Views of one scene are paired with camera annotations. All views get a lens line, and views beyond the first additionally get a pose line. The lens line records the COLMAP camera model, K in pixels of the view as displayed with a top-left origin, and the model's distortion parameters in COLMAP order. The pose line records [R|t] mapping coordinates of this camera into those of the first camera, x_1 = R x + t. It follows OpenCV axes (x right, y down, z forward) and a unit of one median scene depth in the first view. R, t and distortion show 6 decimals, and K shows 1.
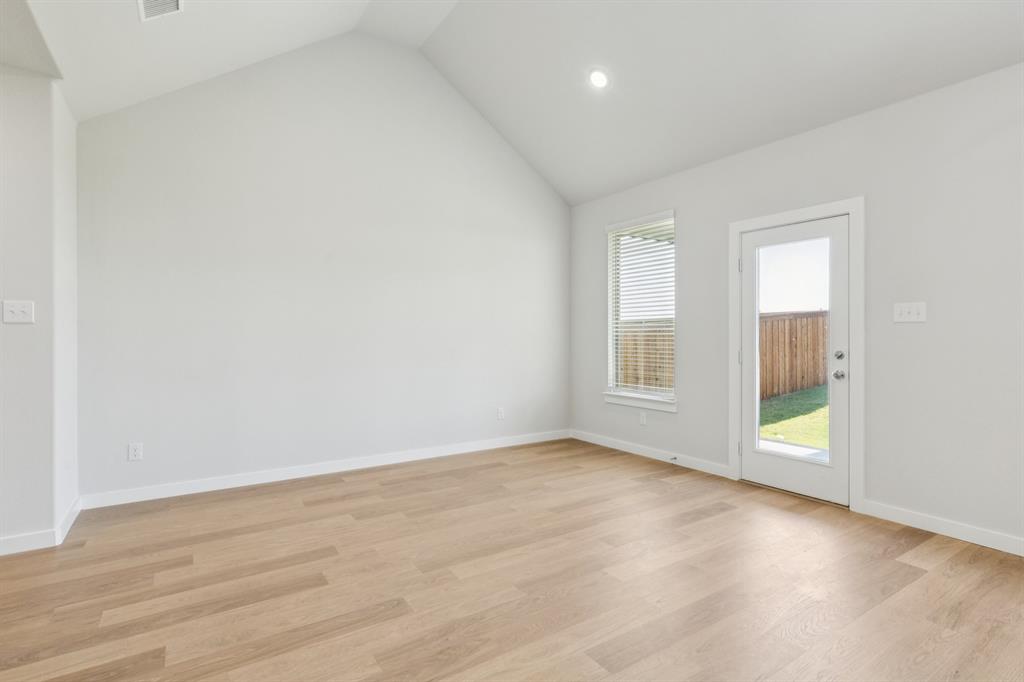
lens RADIAL K [[505.2, 0, 513.3], [0, 505.2, 334.3], [0, 0, 1]] dist [-0.002059, 0.001968]
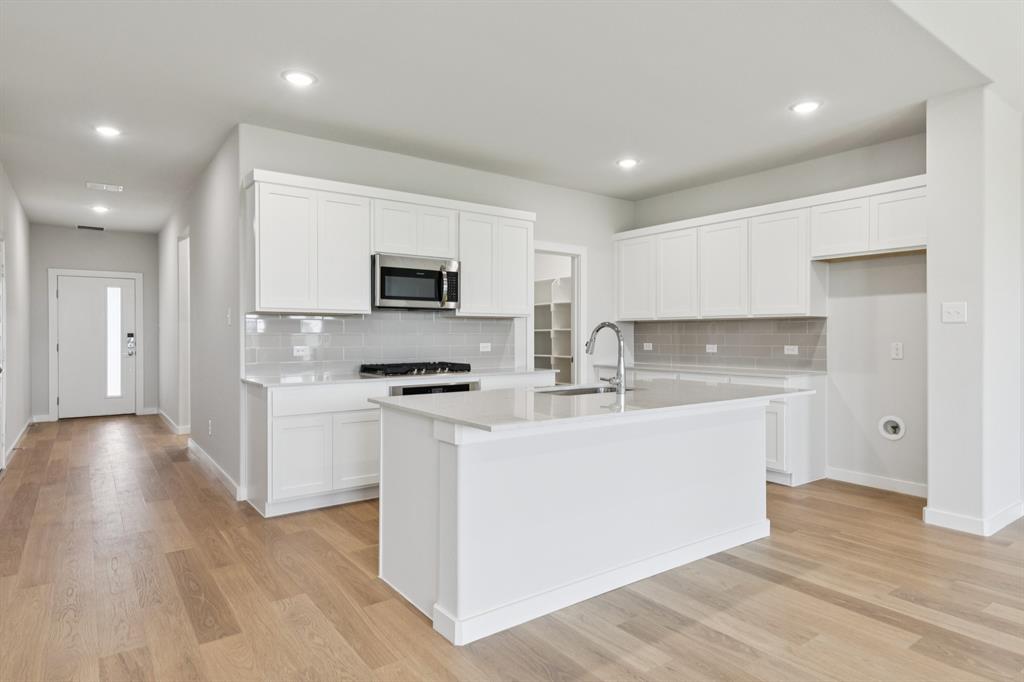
lens RADIAL K [[575.4, 0, 515.7], [0, 575.4, 337.8], [0, 0, 1]] dist [0.008436, 0.001944]
pose [[0.051174, 0.010554, -0.998634, 0.229179], [0.000546, 0.999944, 0.010595, -0.002791], [0.998690, -0.001088, 0.051165, -0.023304]]
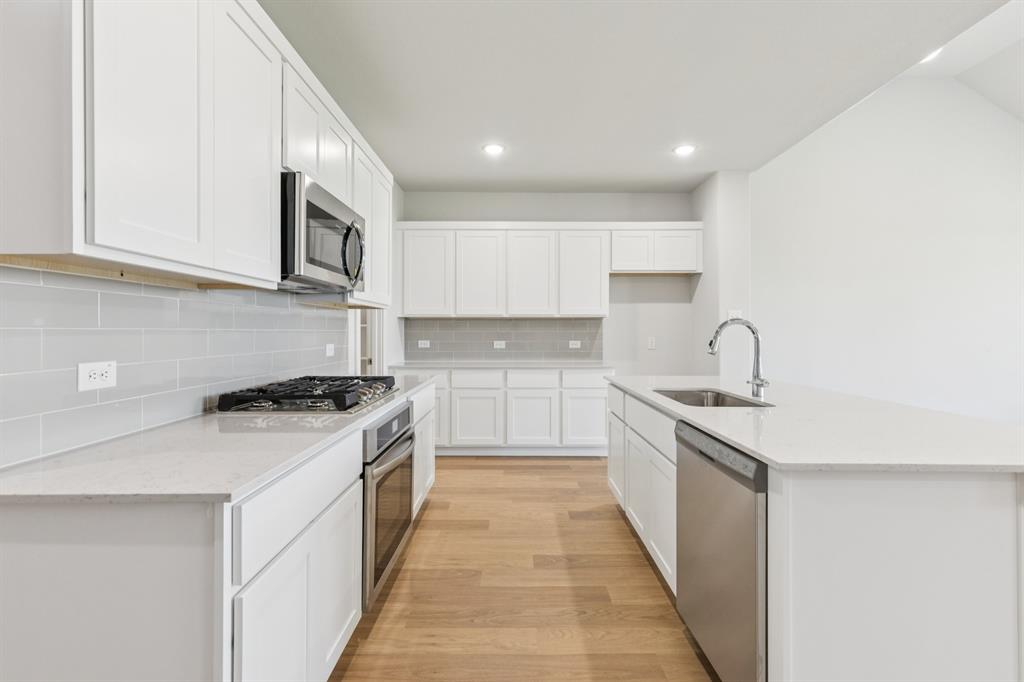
lens RADIAL K [[467.8, 0, 510.3], [0, 467.8, 331.1], [0, 0, 1]] dist [0.002605, 0.001434]
pose [[0.840444, 0.004715, -0.541877, -0.697424], [-0.003540, 0.999989, 0.003211, -0.000517], [0.541886, -0.000780, 0.840452, -0.671190]]
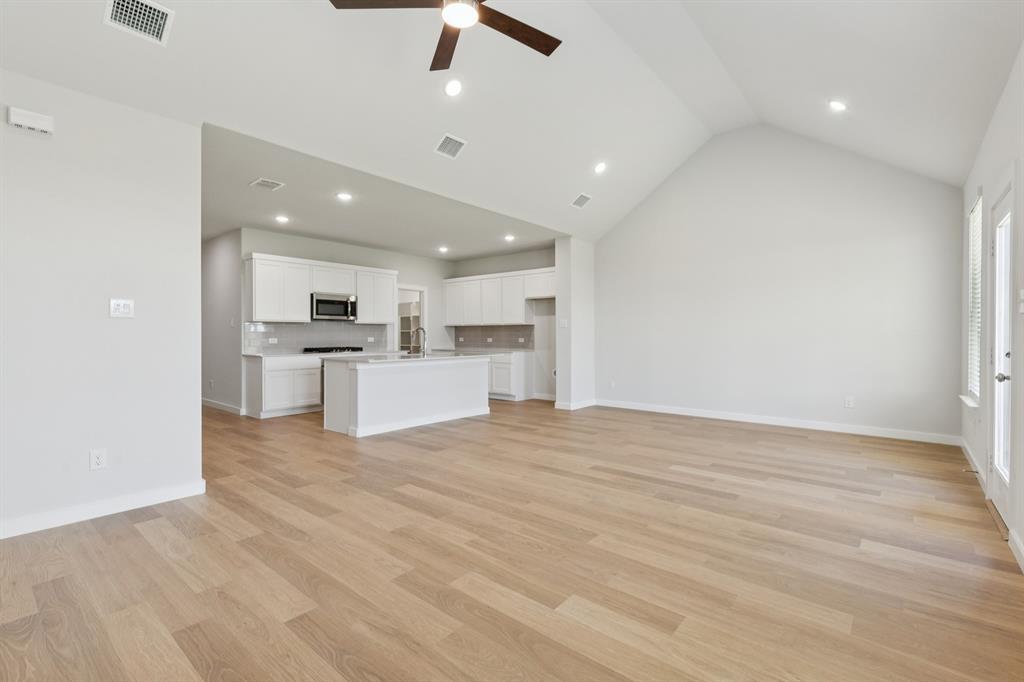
lens RADIAL K [[467.8, 0, 517.7], [0, 467.8, 335.9], [0, 0, 1]] dist [0.002605, 0.001434]
pose [[0.286520, 0.005186, -0.958060, 1.373101], [0.000905, 0.999983, 0.005683, 0.008235], [0.958074, -0.002495, 0.286511, 0.013988]]
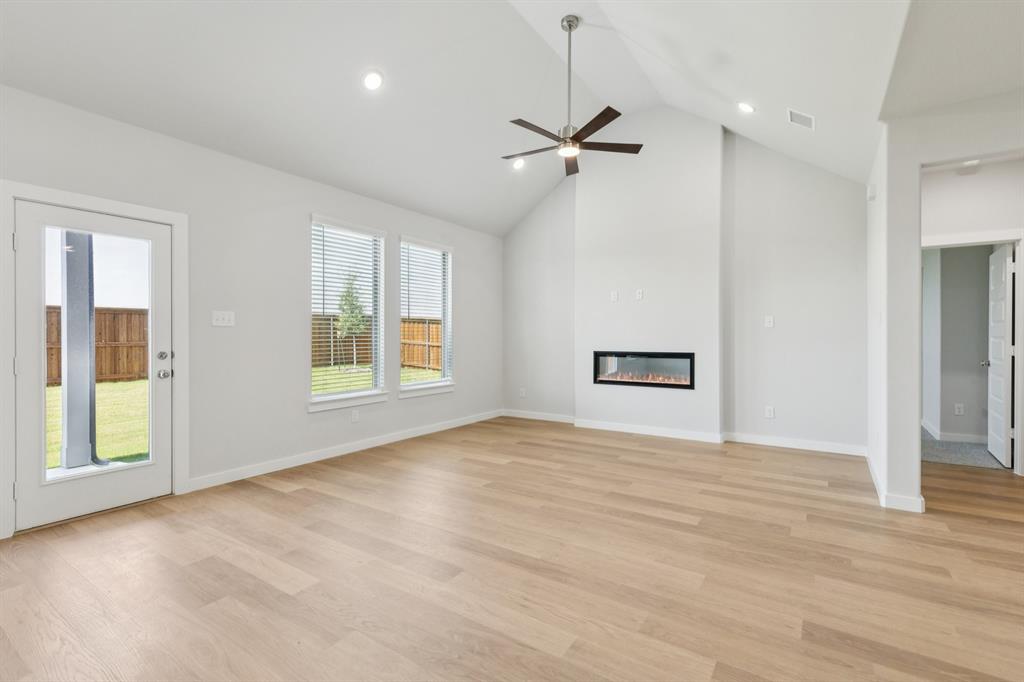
lens RADIAL K [[467.8, 0, 517.4], [0, 467.8, 339.8], [0, 0, 1]] dist [0.002605, 0.001434]
pose [[-0.393389, -0.011407, 0.919301, -0.662068], [-0.000108, 0.999924, 0.012361, -0.004849], [-0.919372, 0.004763, -0.393360, 0.840400]]
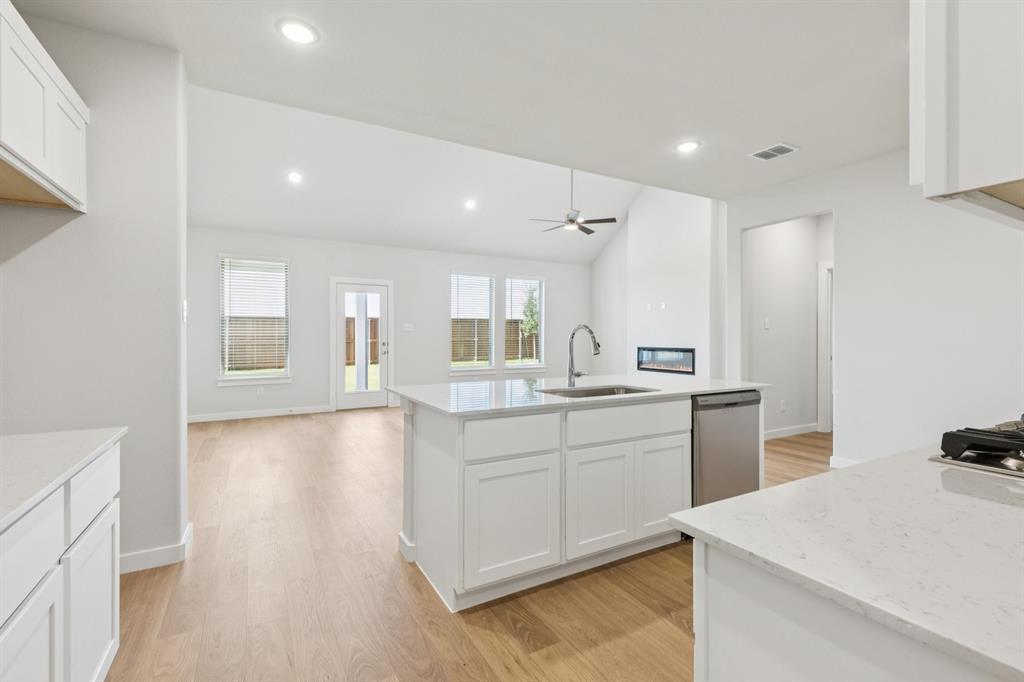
lens RADIAL K [[467.8, 0, 508.2], [0, 467.8, 335.1], [0, 0, 1]] dist [0.002605, 0.001434]
pose [[0.048887, -0.000137, 0.998804, -1.847040], [-0.001449, 0.999999, 0.000208, -0.002176], [-0.998803, -0.001457, 0.048887, 0.362035]]
